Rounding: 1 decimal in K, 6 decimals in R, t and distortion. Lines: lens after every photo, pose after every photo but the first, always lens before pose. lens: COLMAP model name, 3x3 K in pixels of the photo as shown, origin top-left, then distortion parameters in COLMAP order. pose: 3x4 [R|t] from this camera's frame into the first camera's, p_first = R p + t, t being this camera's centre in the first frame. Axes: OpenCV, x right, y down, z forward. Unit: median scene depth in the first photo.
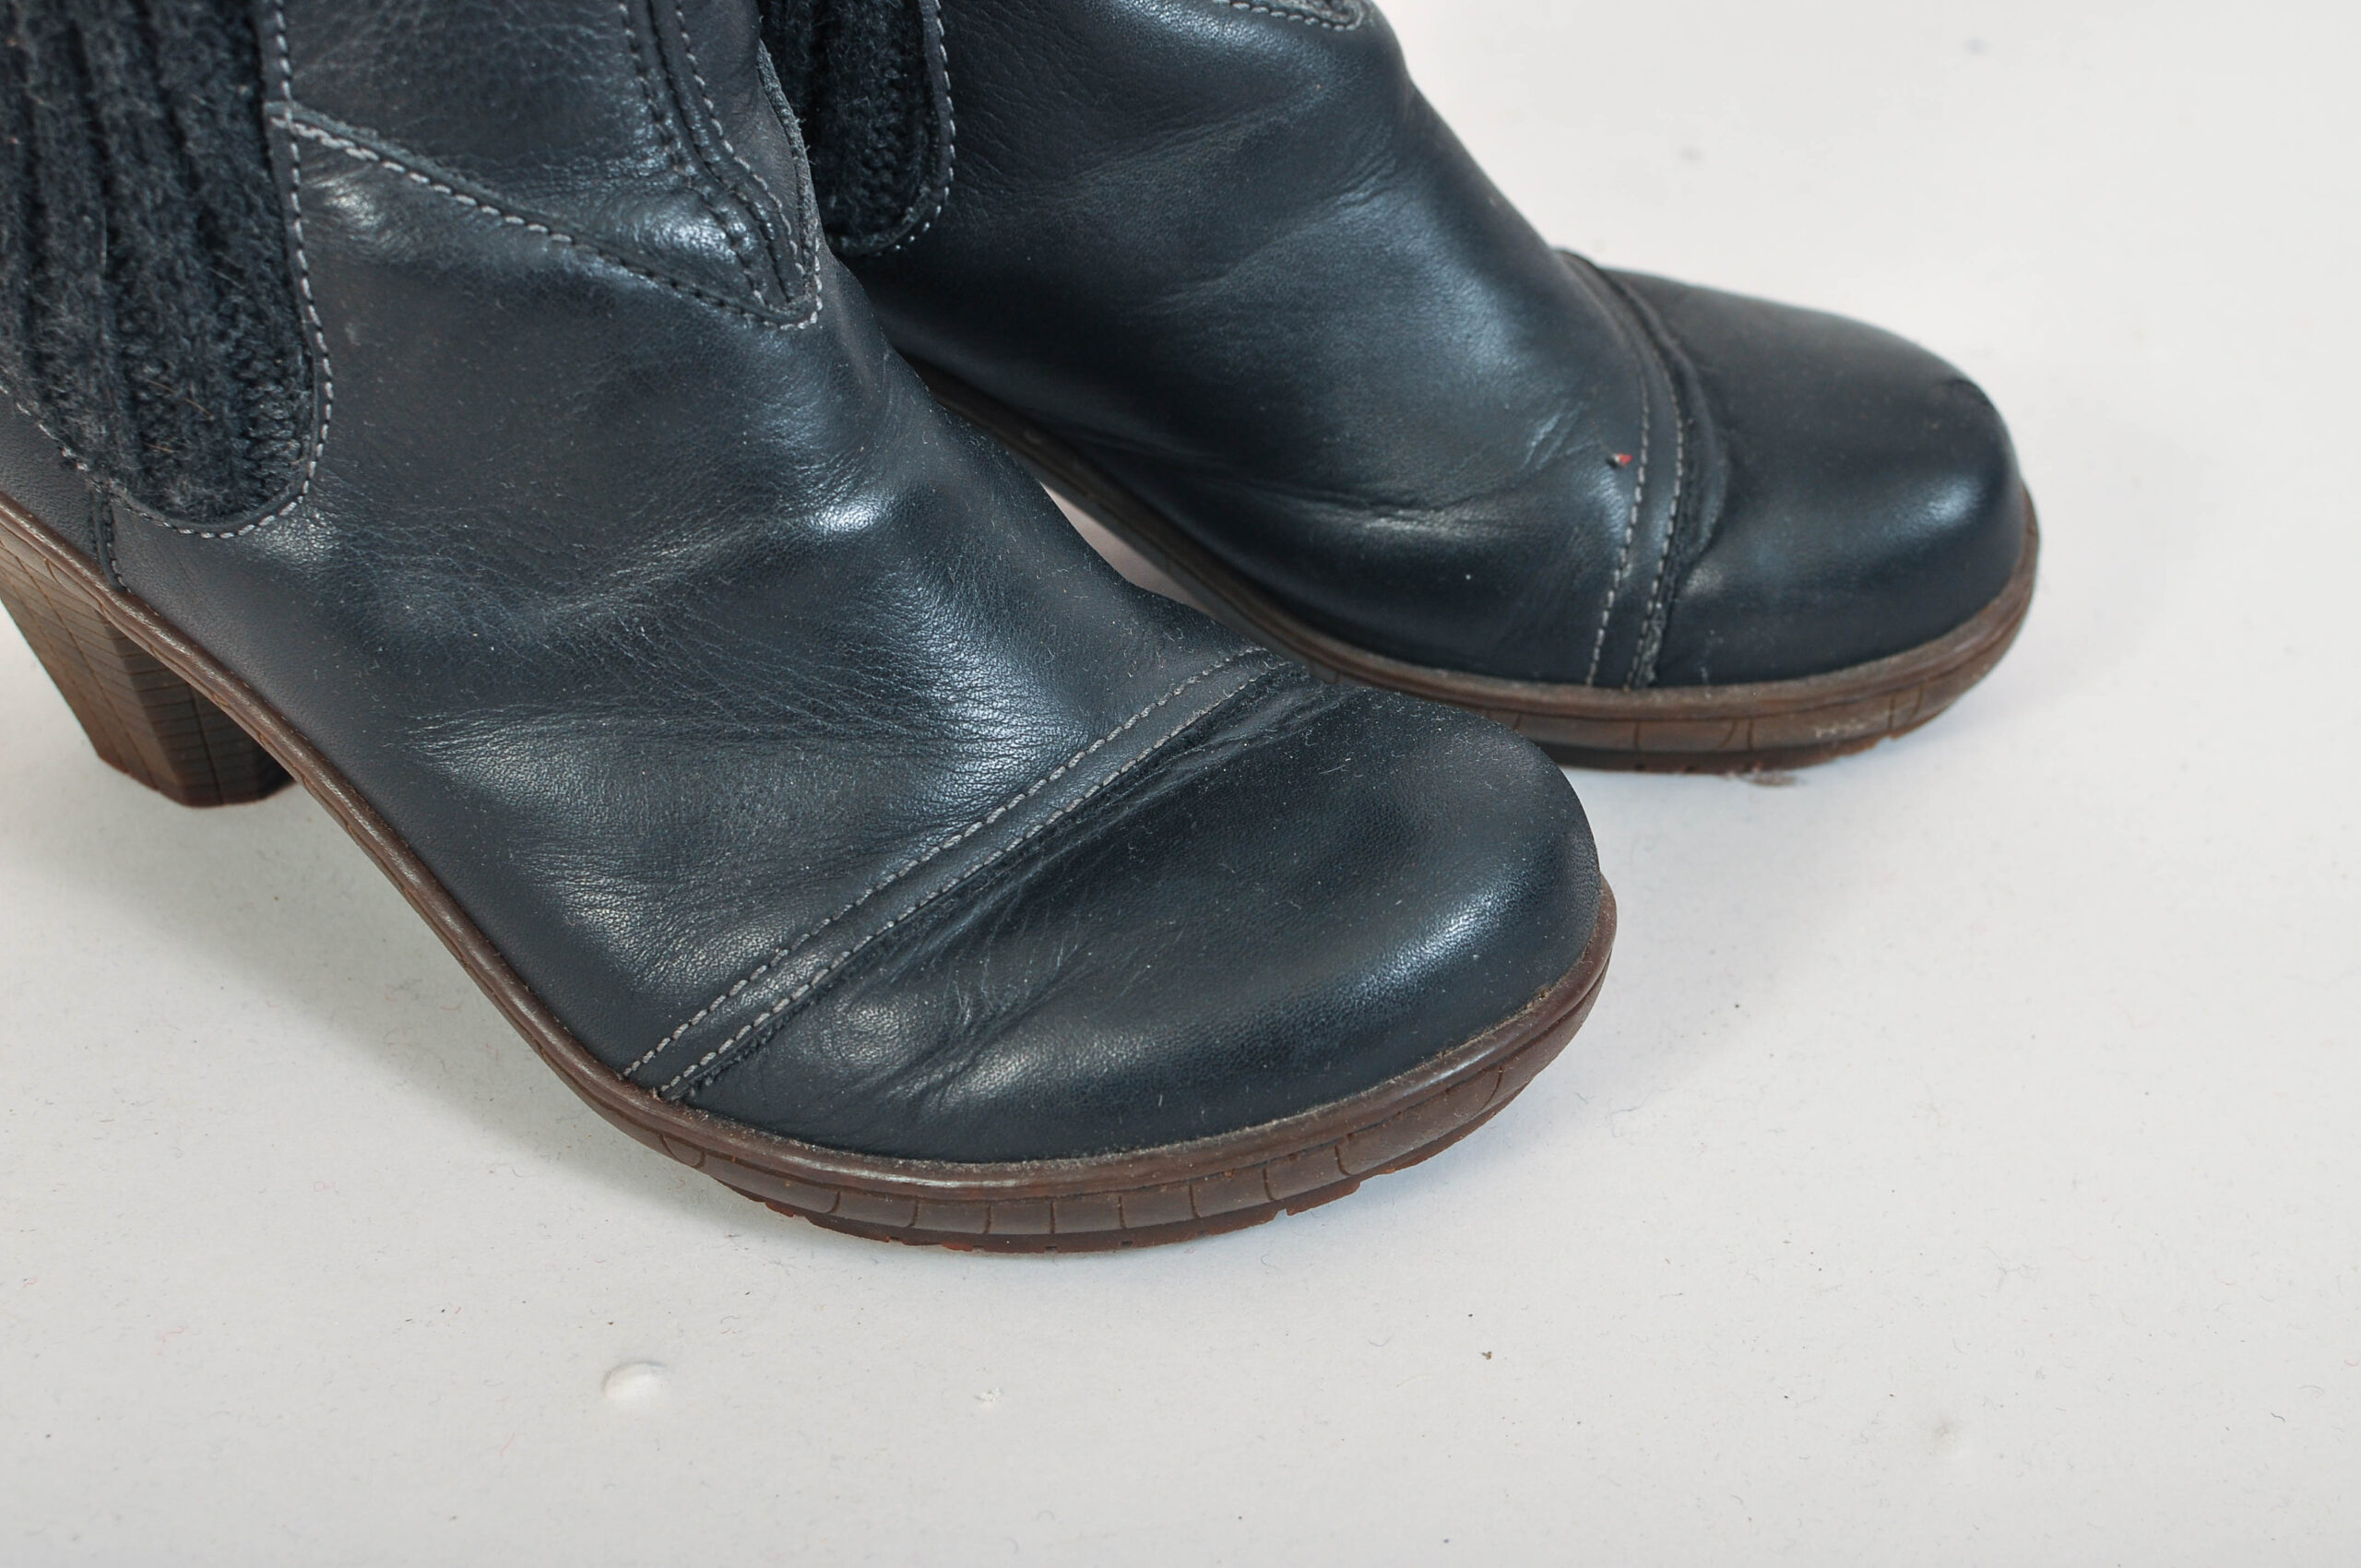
lens RADIAL K [[3607.2, 0, 1187.7], [0, 3607.2, 728.6], [0, 0, 1]] dist [-0.219161, 0.067733]
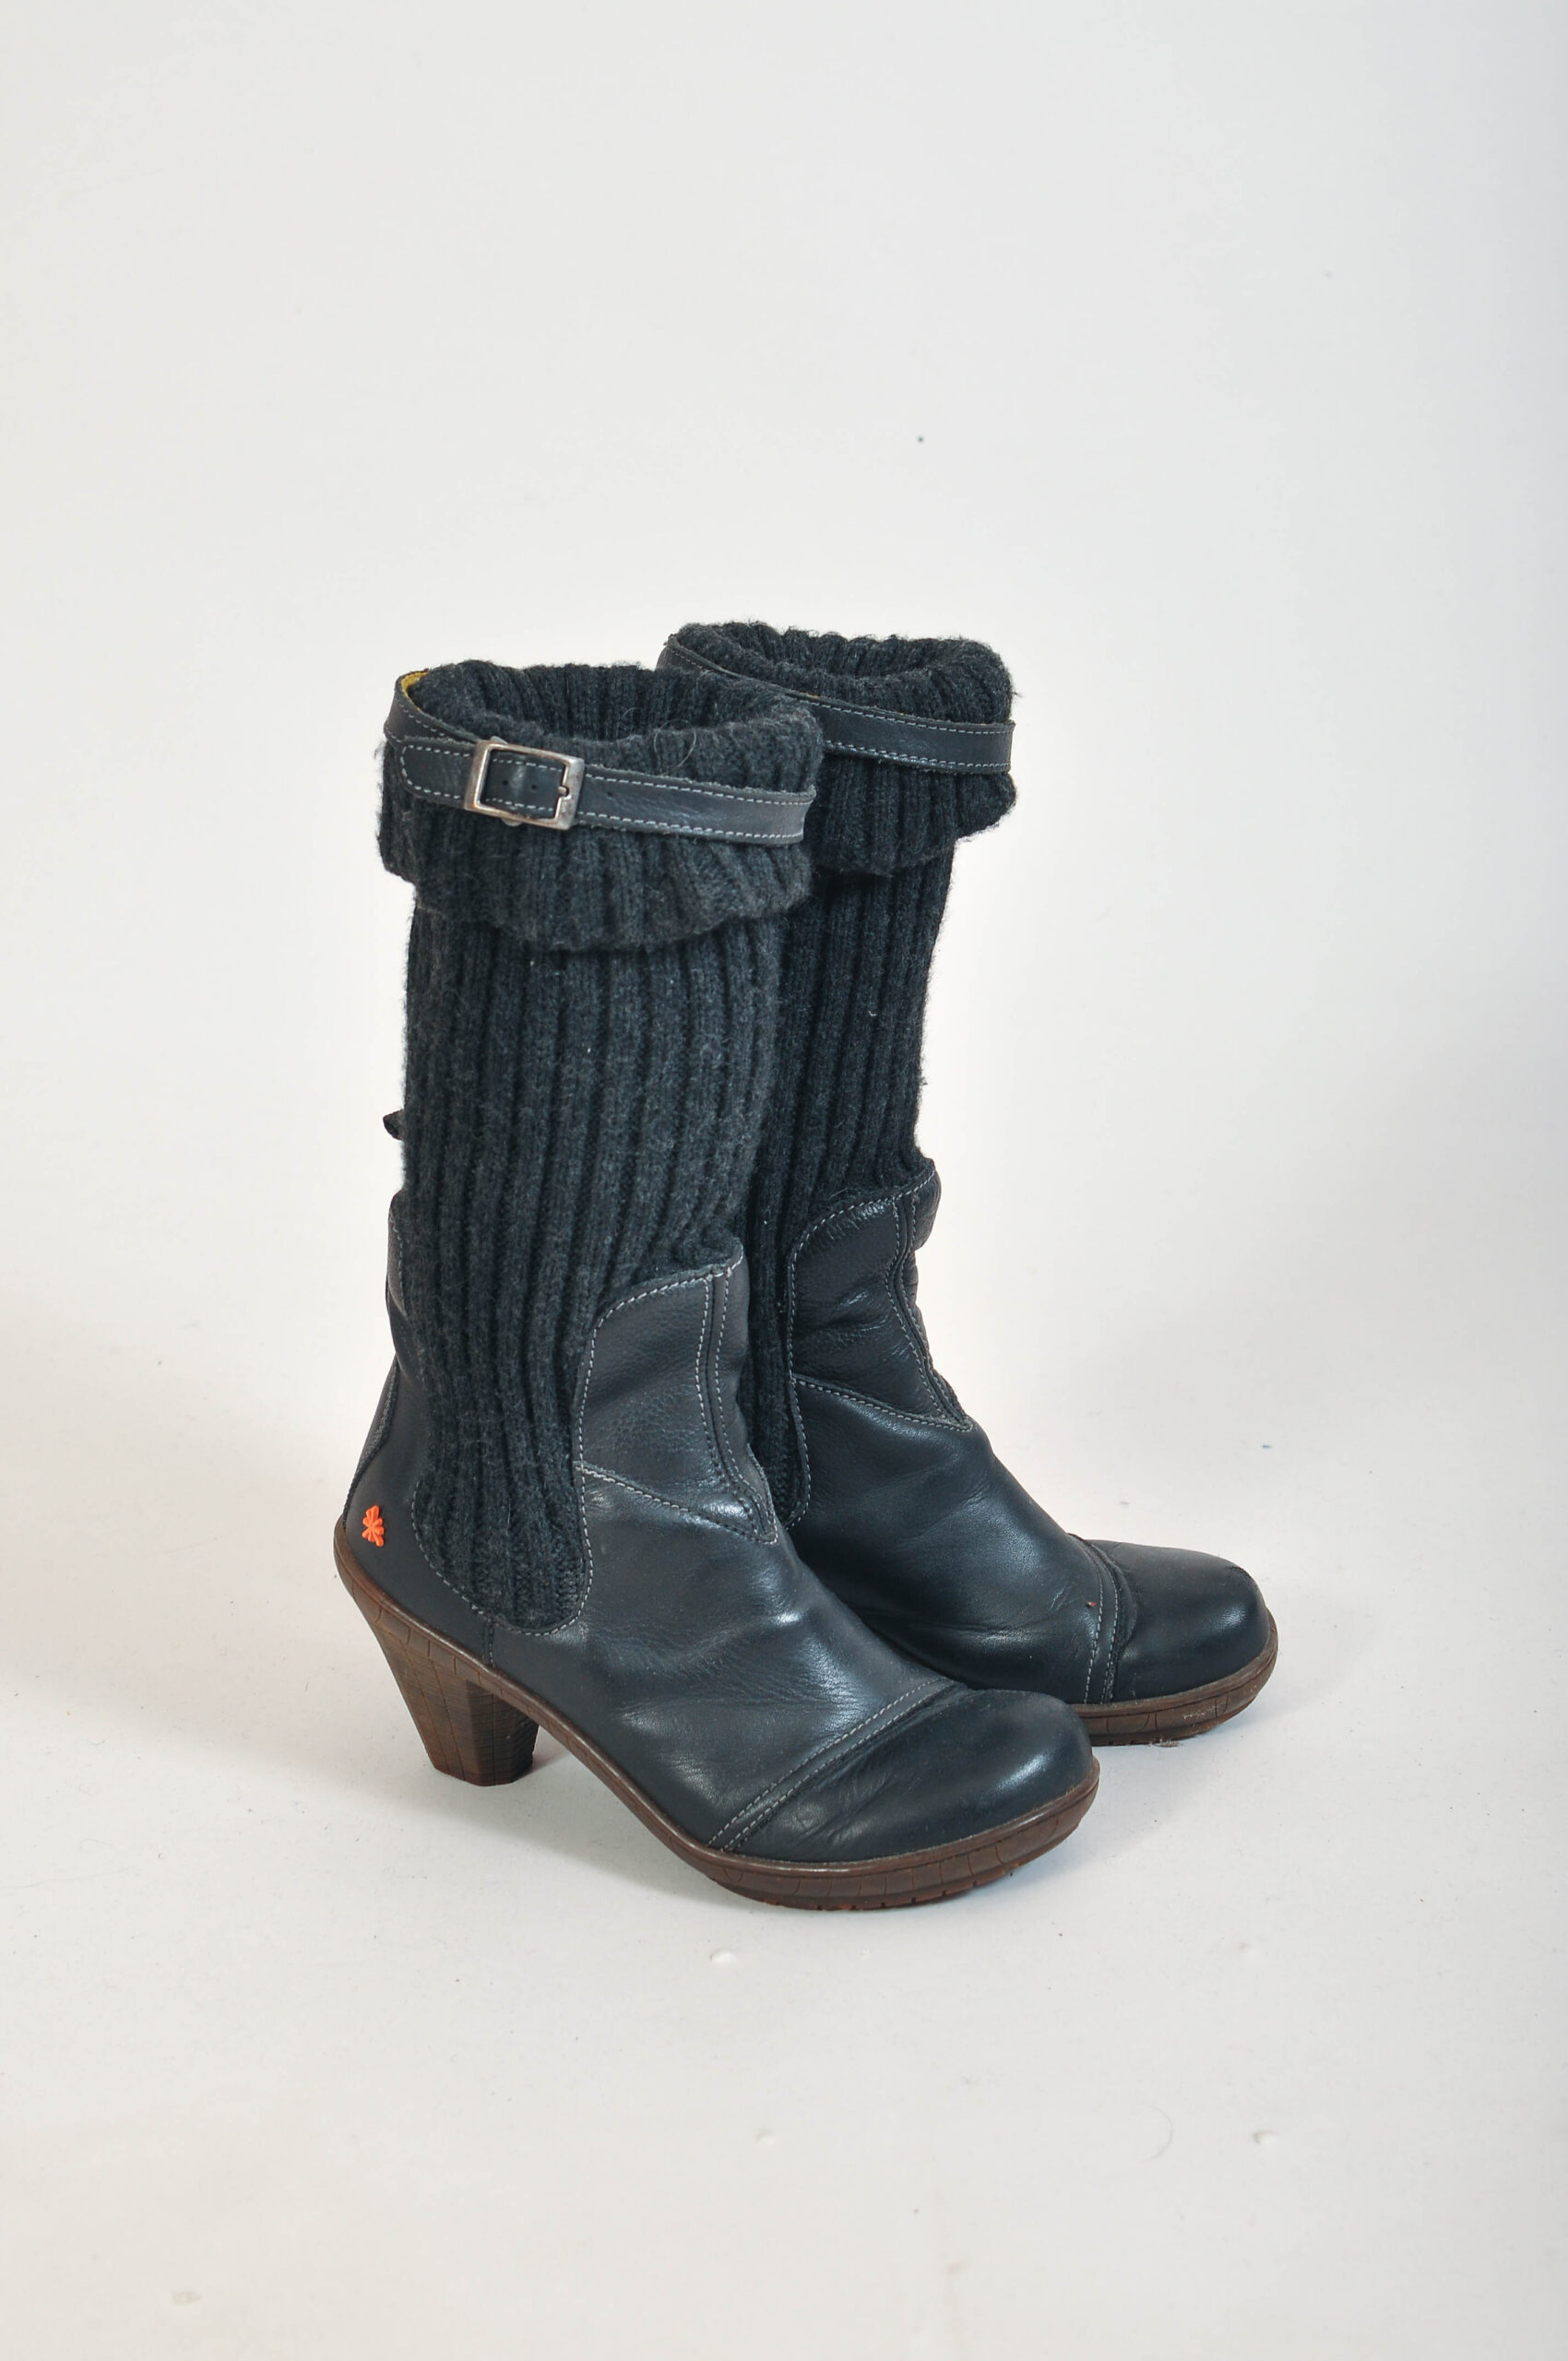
lens RADIAL K [[3607.2, 0, 784.0], [0, 3607.2, 1180.5], [0, 0, 1]] dist [-0.219161, 0.067733]
pose [[0.998627, -0.045511, 0.025928, -0.150745], [0.051259, 0.950935, -0.305113, 0.427434], [-0.010770, 0.306024, 0.951963, -1.543376]]
